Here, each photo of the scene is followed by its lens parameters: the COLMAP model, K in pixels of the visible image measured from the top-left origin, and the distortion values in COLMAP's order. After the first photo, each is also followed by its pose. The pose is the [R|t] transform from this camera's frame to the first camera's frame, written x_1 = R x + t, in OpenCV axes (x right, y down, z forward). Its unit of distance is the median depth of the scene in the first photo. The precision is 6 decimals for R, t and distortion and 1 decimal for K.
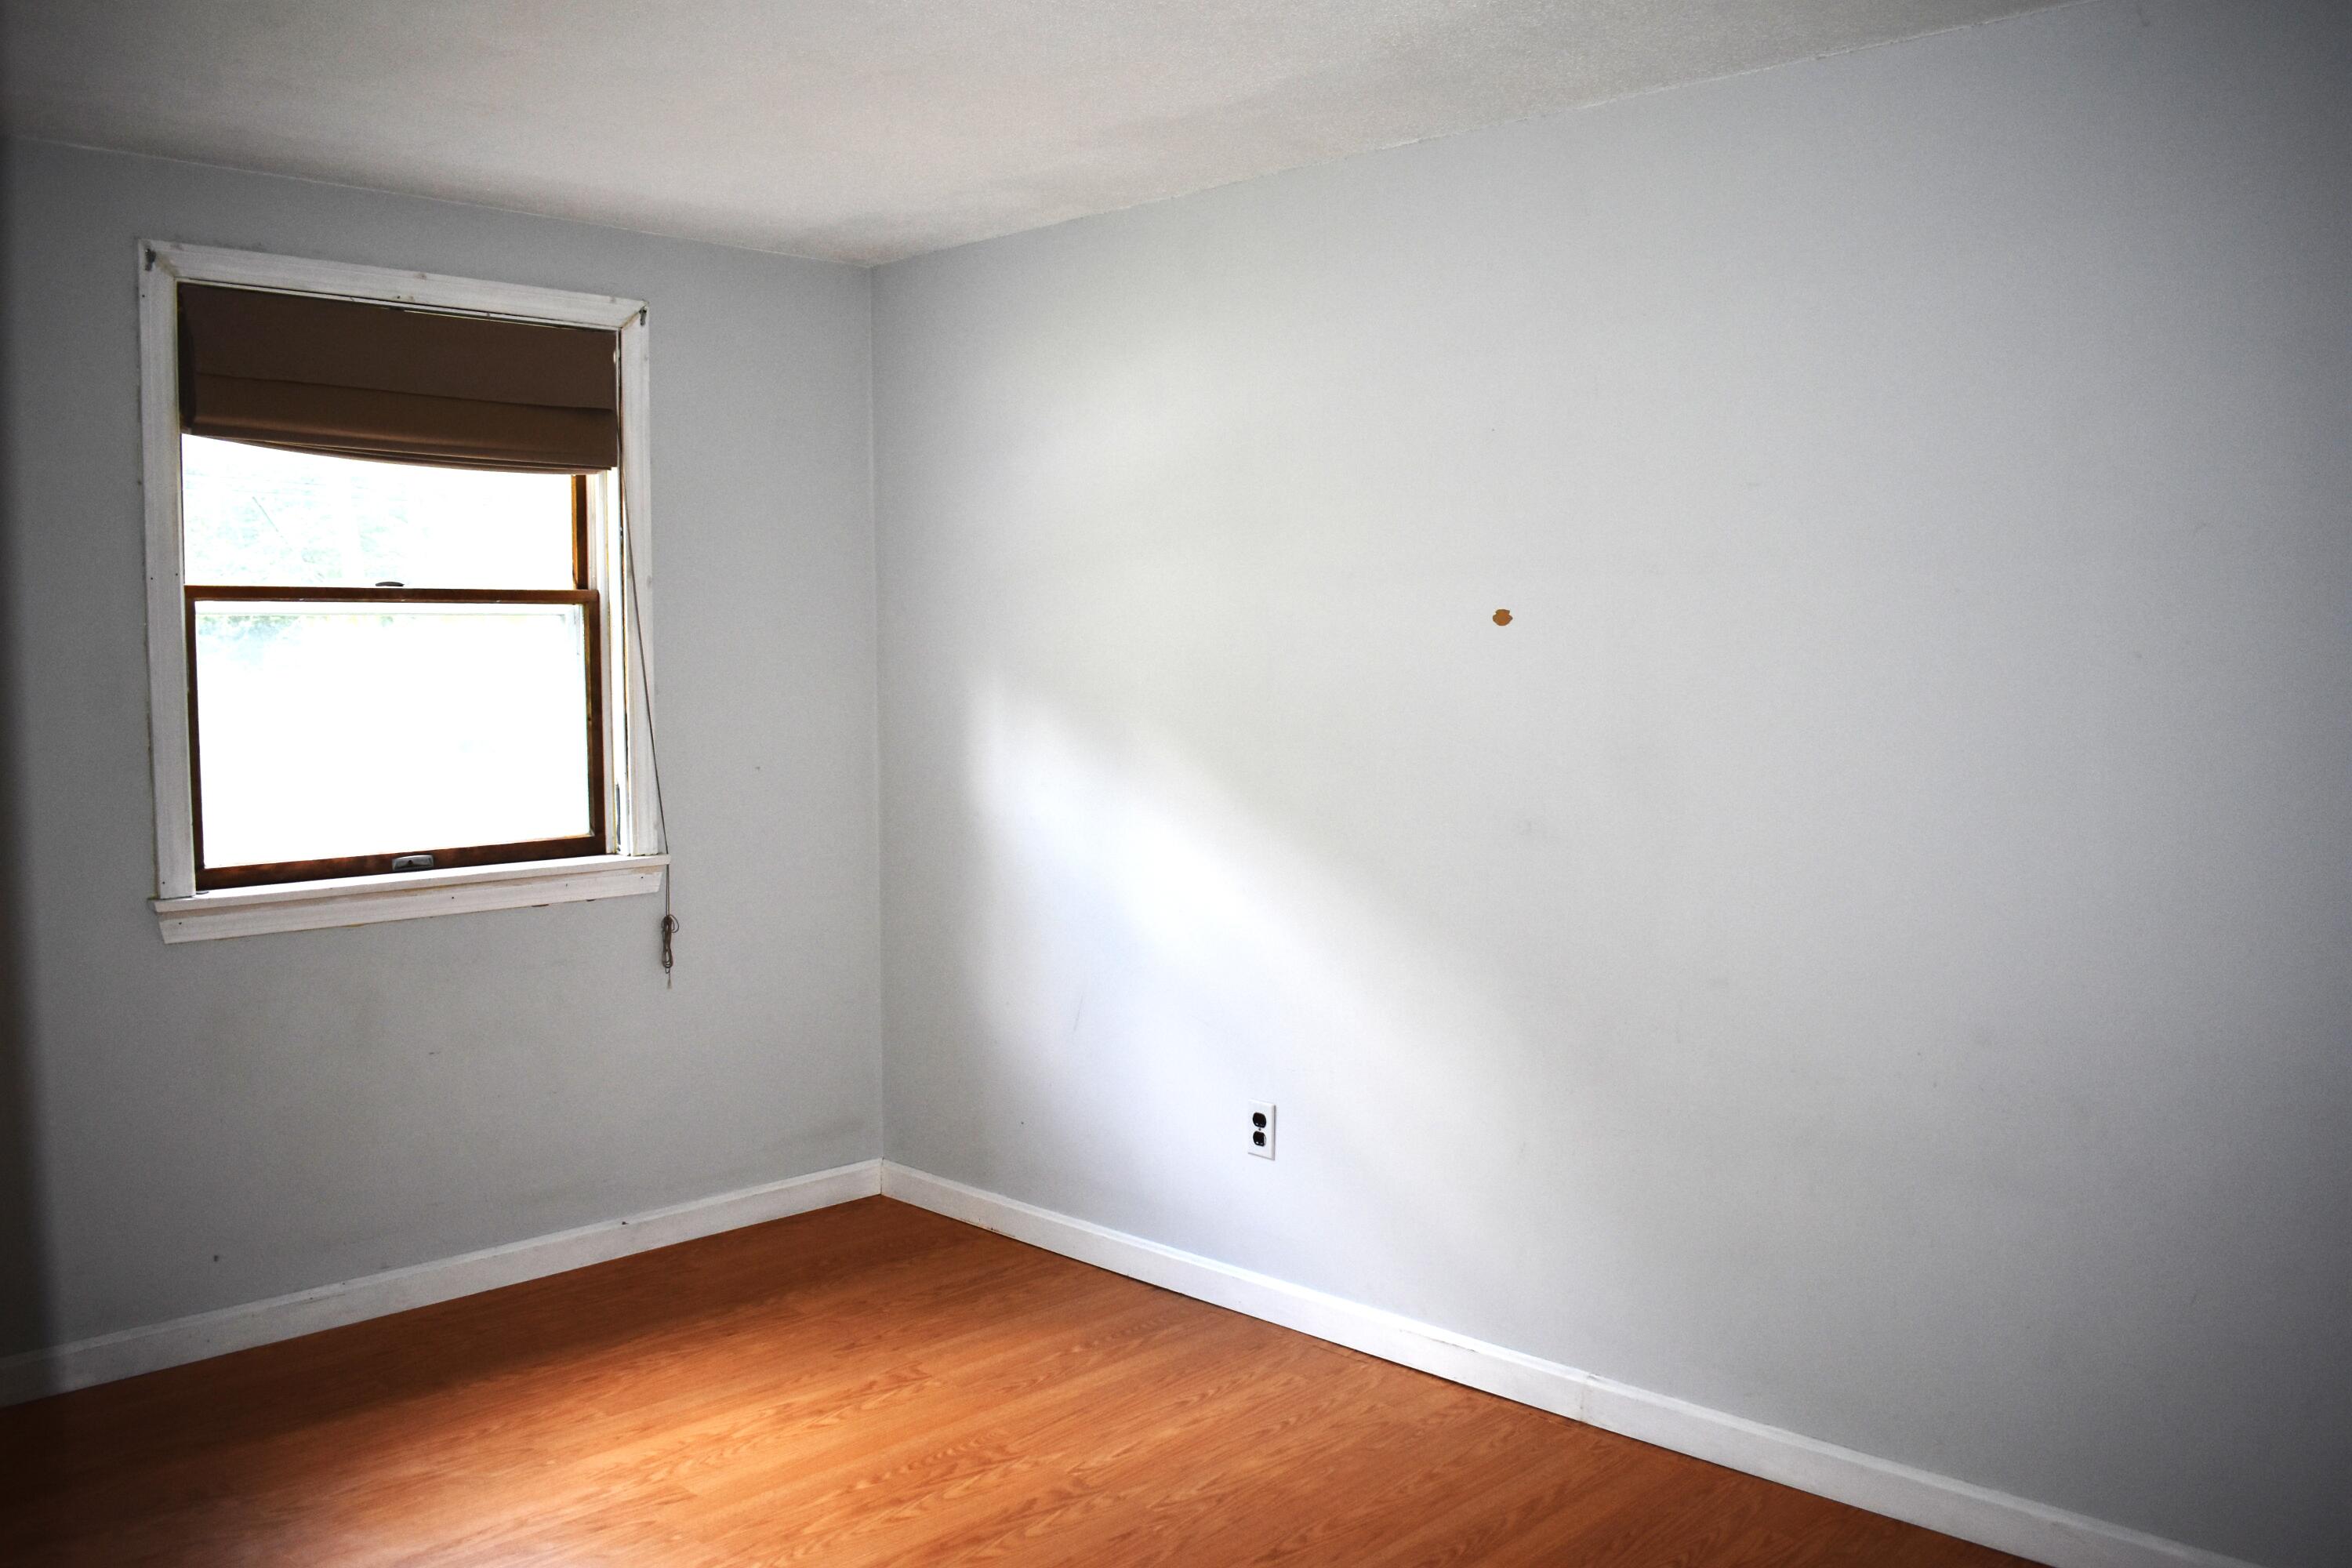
lens RADIAL K [[1866.7, 0, 1176.0], [0, 1866.7, 784.0], [0, 0, 1]] dist [-0.077526, -0.000080]
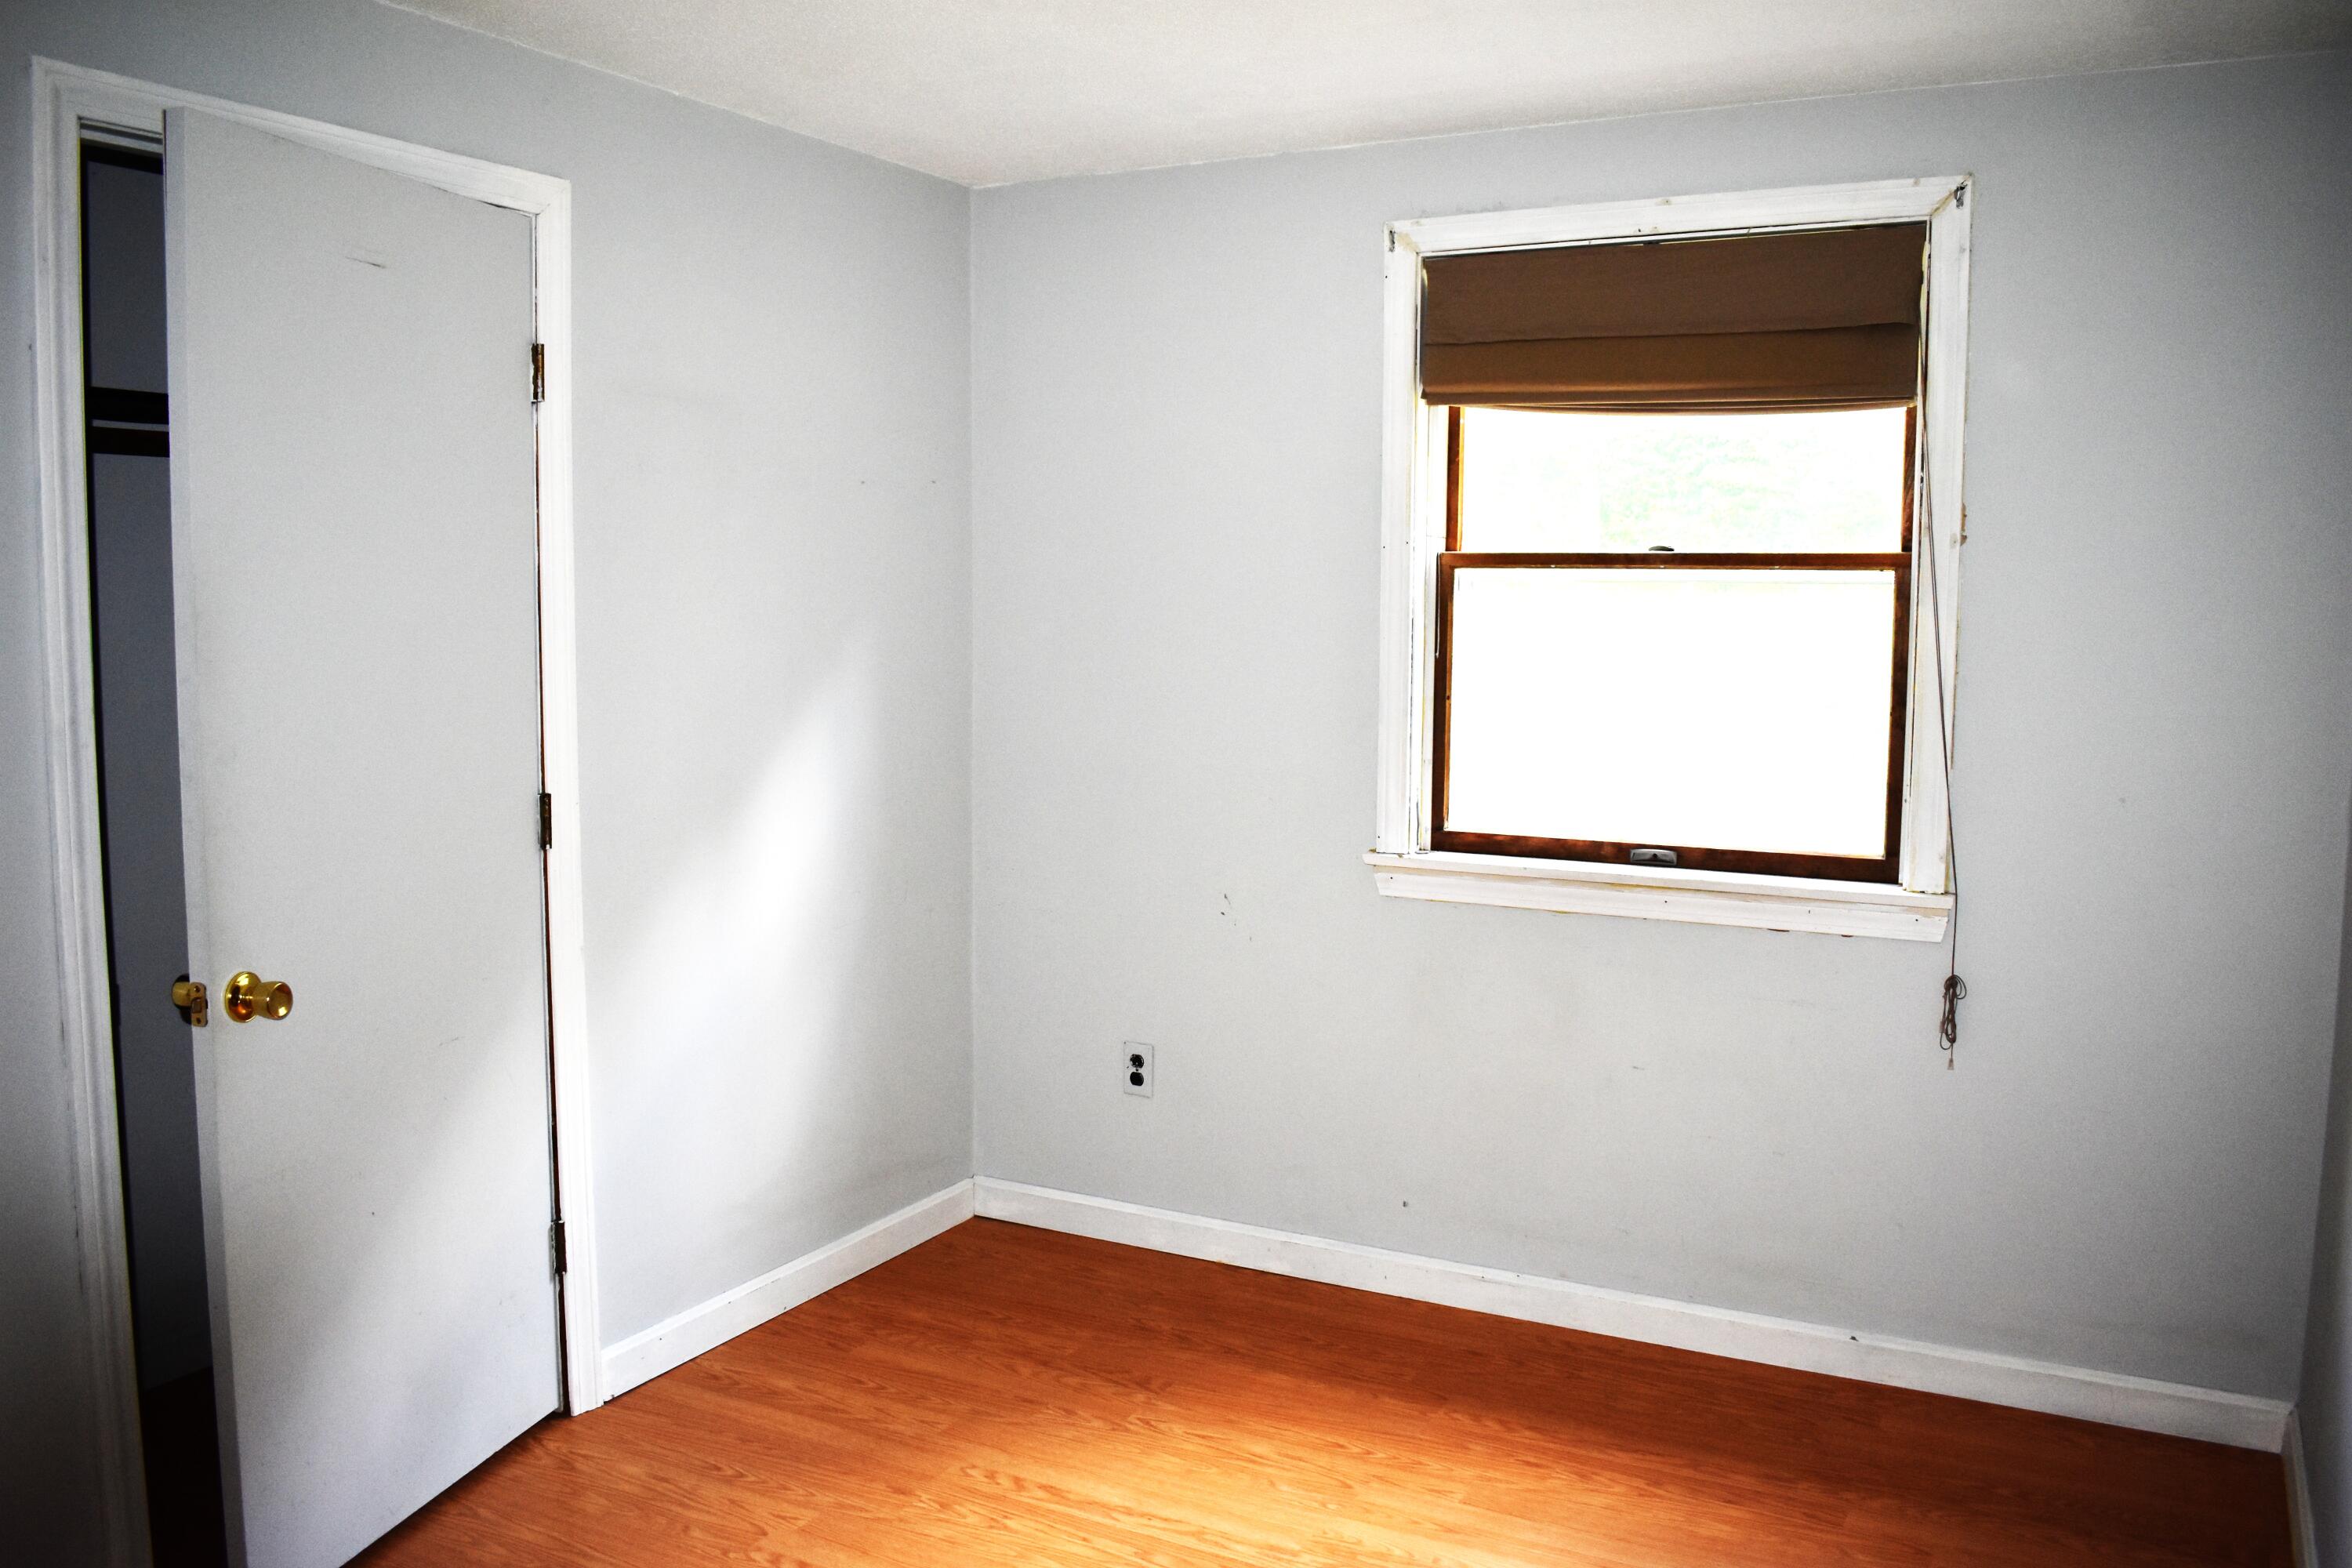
lens RADIAL K [[1866.7, 0, 1176.0], [0, 1866.7, 784.0], [0, 0, 1]] dist [-0.077526, -0.000080]
pose [[0.290197, 0.096509, -0.952088, 0.385641], [-0.084544, 0.993597, 0.074947, -0.041538], [0.953225, 0.058744, 0.296499, 0.505783]]
